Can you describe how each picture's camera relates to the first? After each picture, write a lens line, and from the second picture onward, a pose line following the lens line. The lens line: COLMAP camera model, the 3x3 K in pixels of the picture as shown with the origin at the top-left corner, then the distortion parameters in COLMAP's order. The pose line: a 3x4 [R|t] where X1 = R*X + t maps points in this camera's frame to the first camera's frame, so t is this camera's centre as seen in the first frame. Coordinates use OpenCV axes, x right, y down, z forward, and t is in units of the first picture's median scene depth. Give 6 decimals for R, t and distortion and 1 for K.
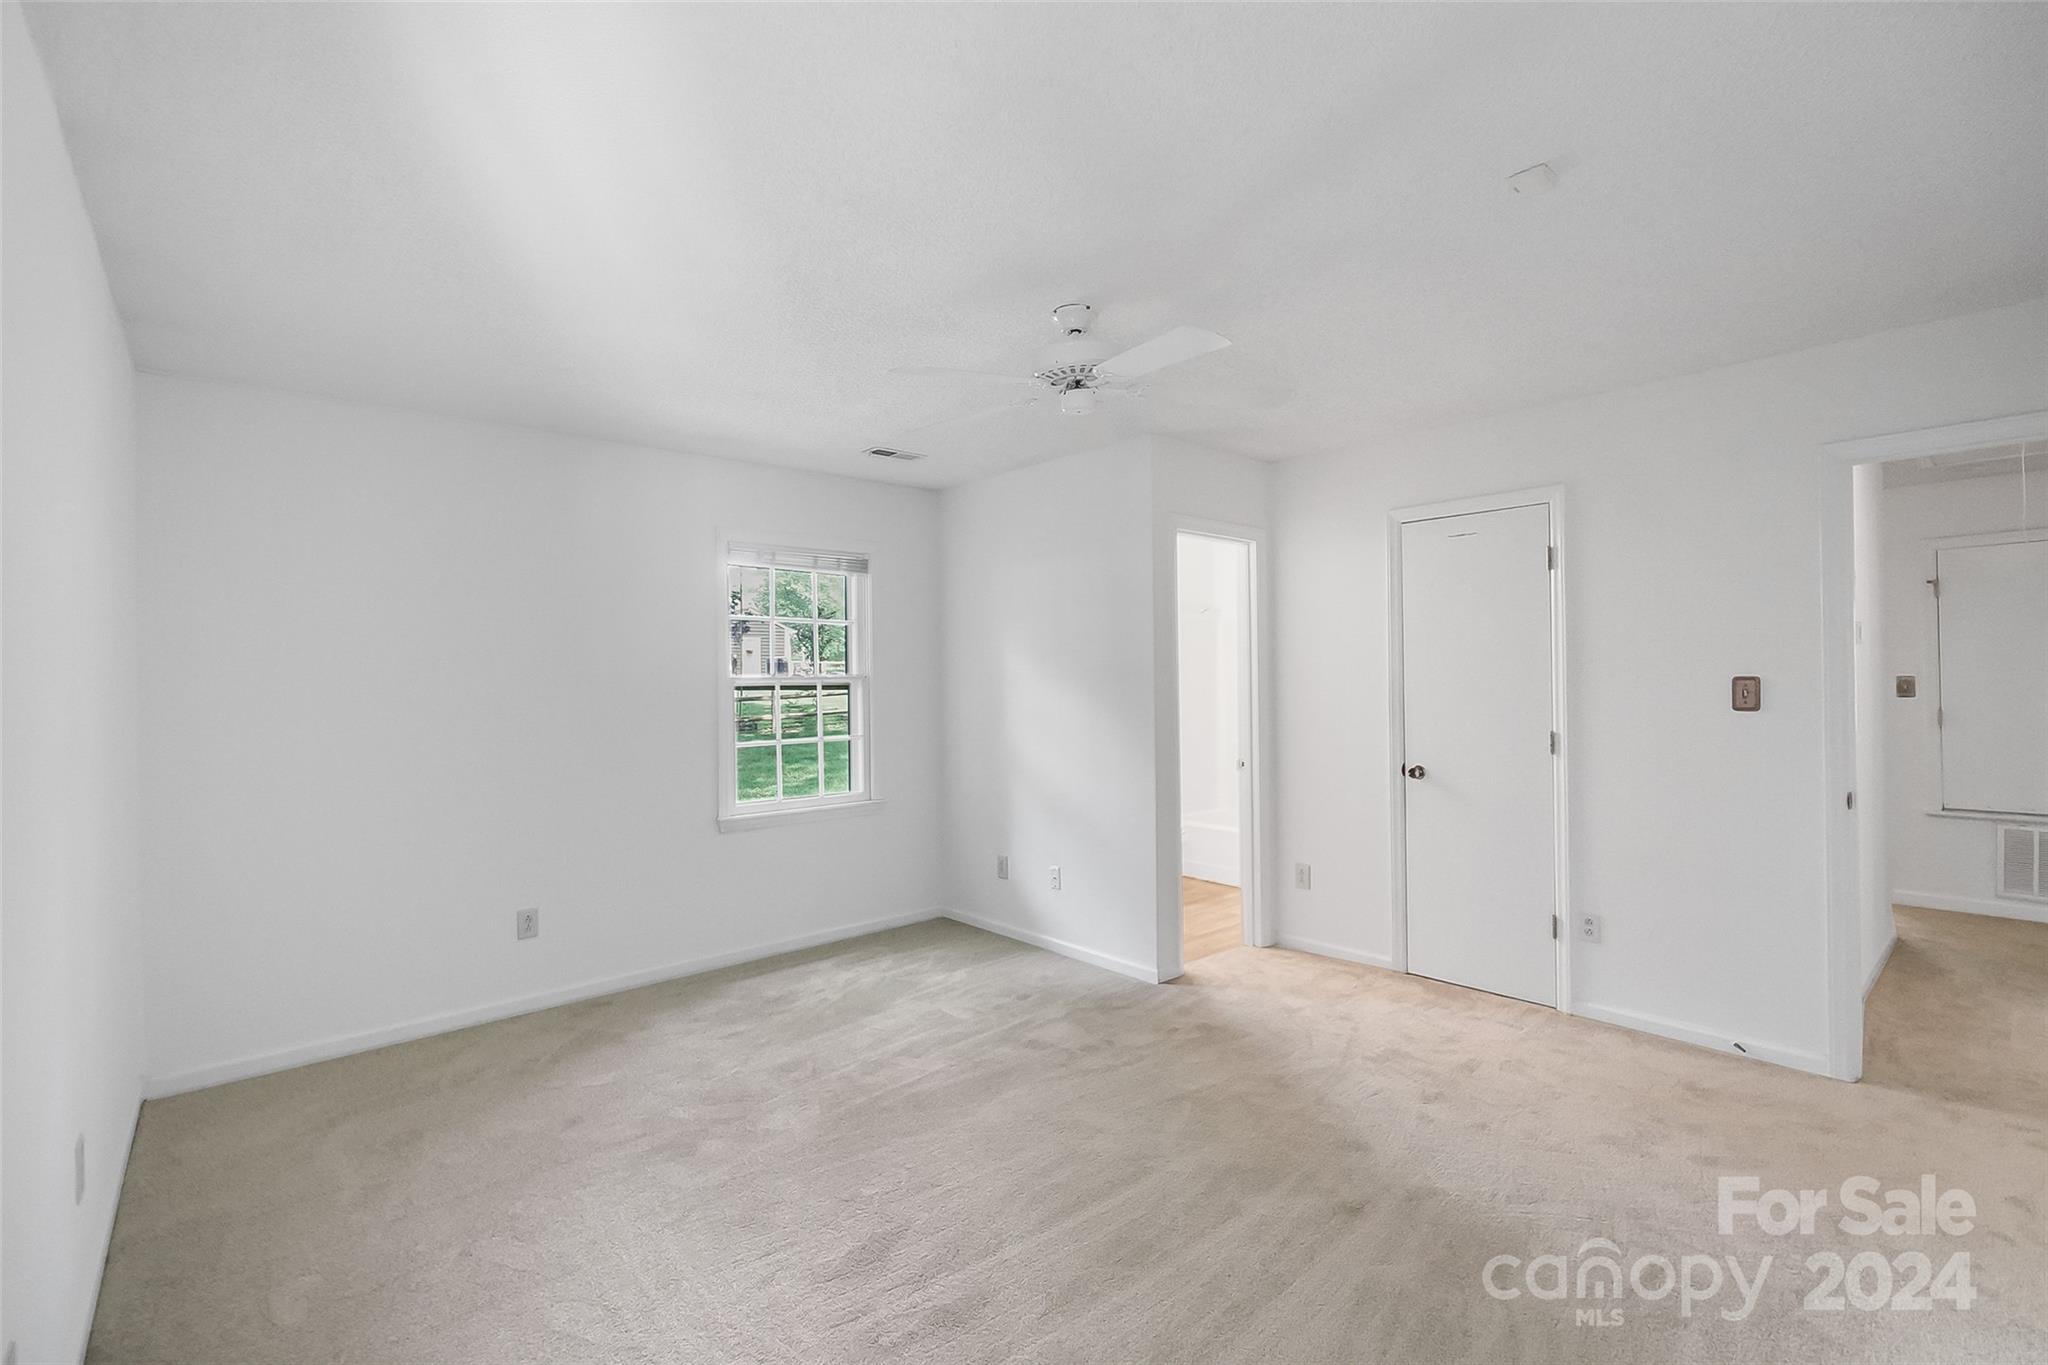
lens RADIAL K [[882.7, 0, 1012.1], [0, 882.7, 679.4], [0, 0, 1]] dist [-0.003413, -0.000900]
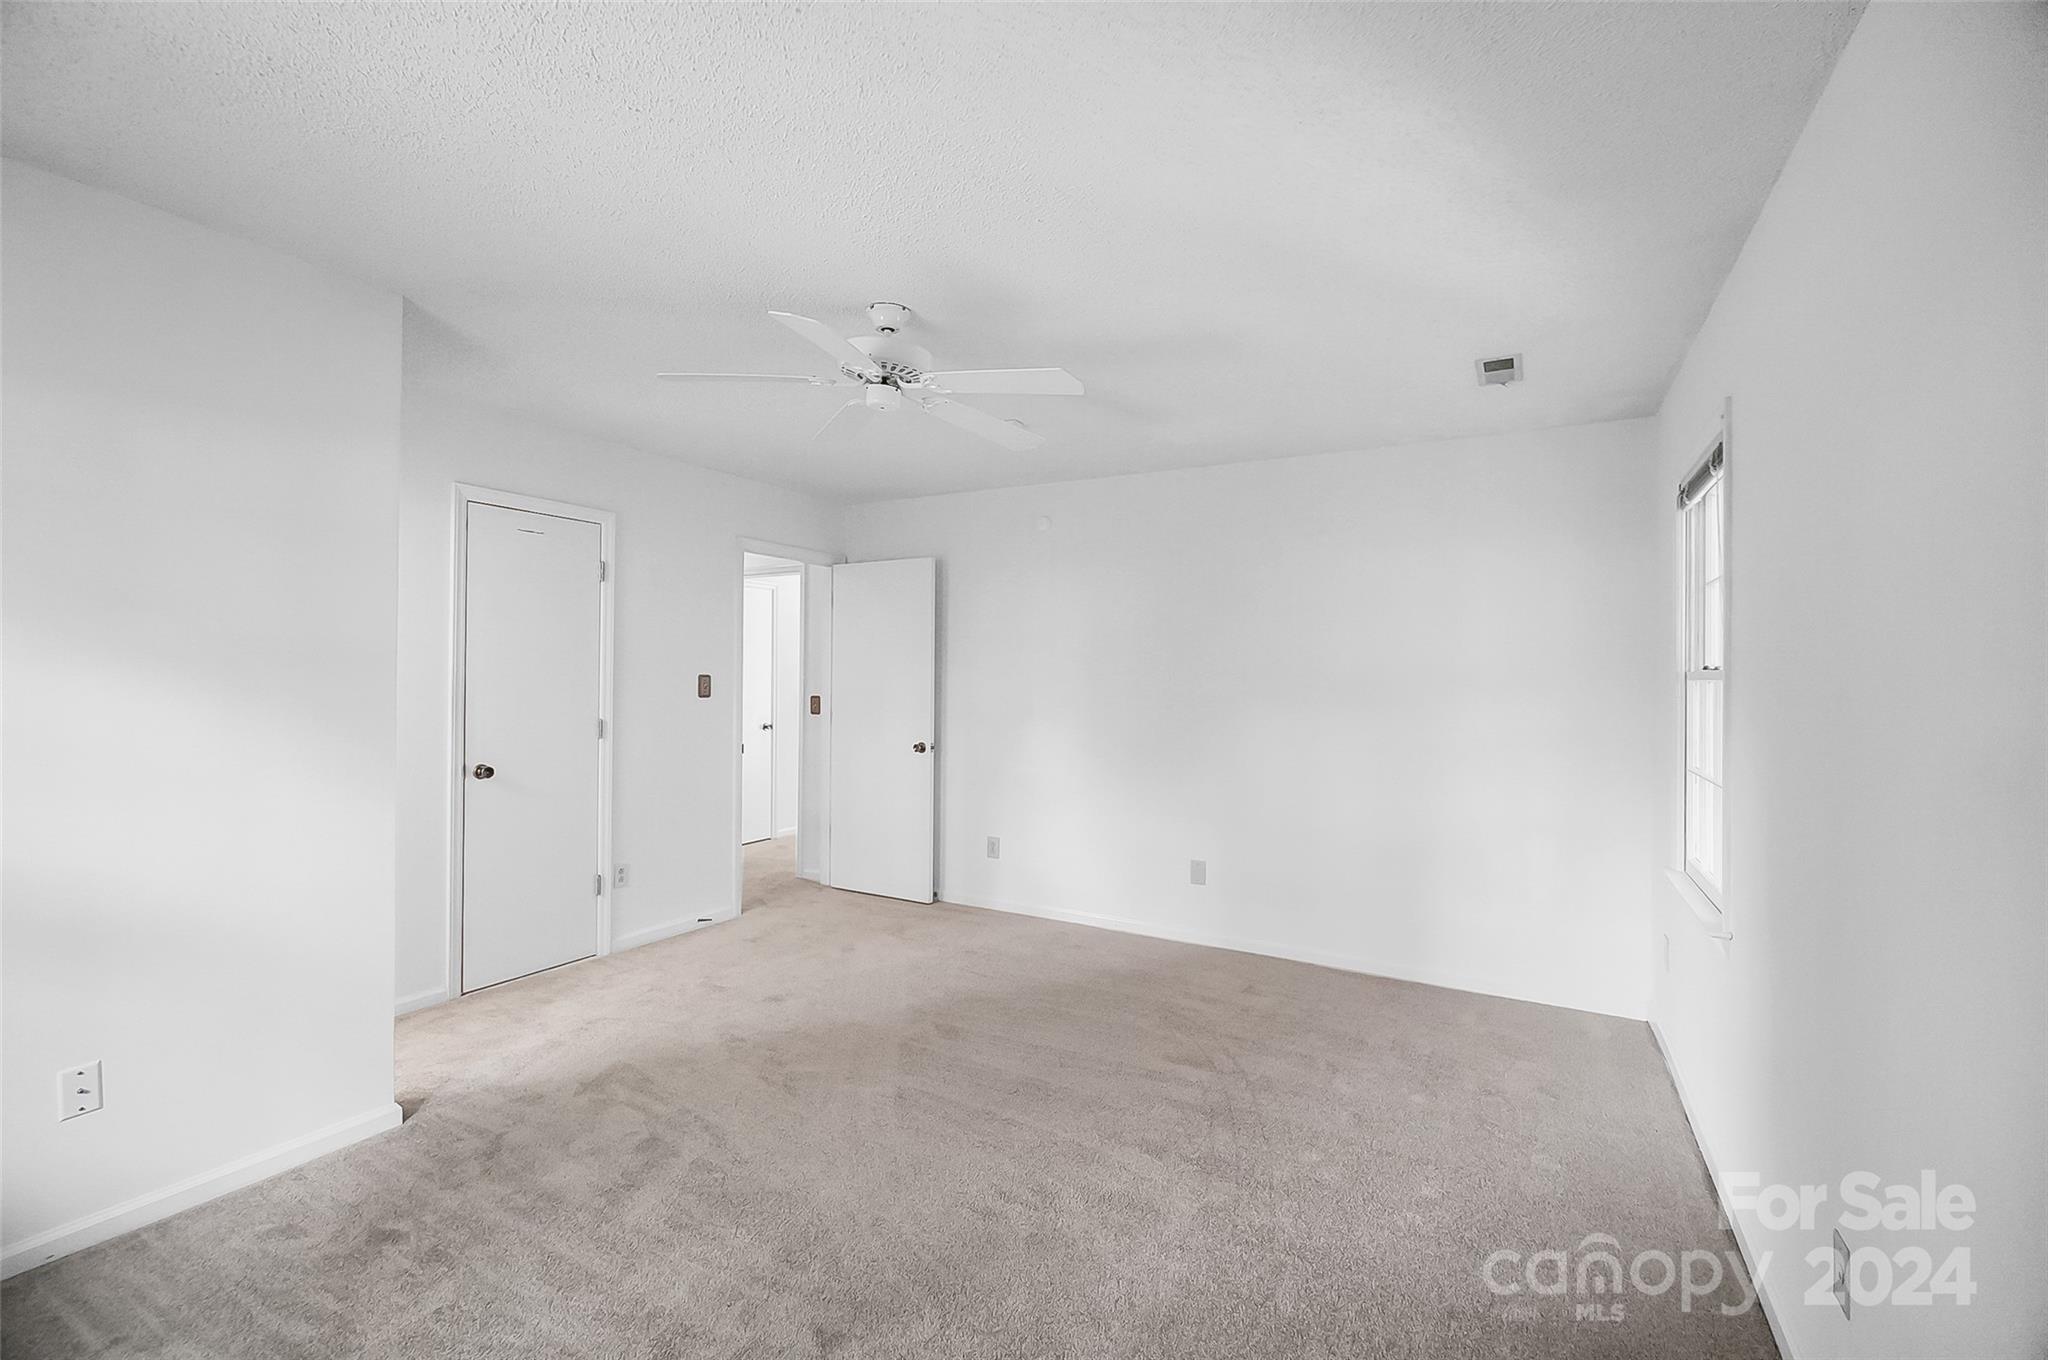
lens RADIAL K [[882.7, 0, 1012.1], [0, 882.7, 676.9], [0, 0, 1]] dist [-0.003413, -0.000900]
pose [[-0.310606, 0.004935, 0.950526, -0.679453], [-0.010920, 0.999902, -0.008759, 0.007071], [-0.950476, -0.013101, -0.310522, 0.849027]]
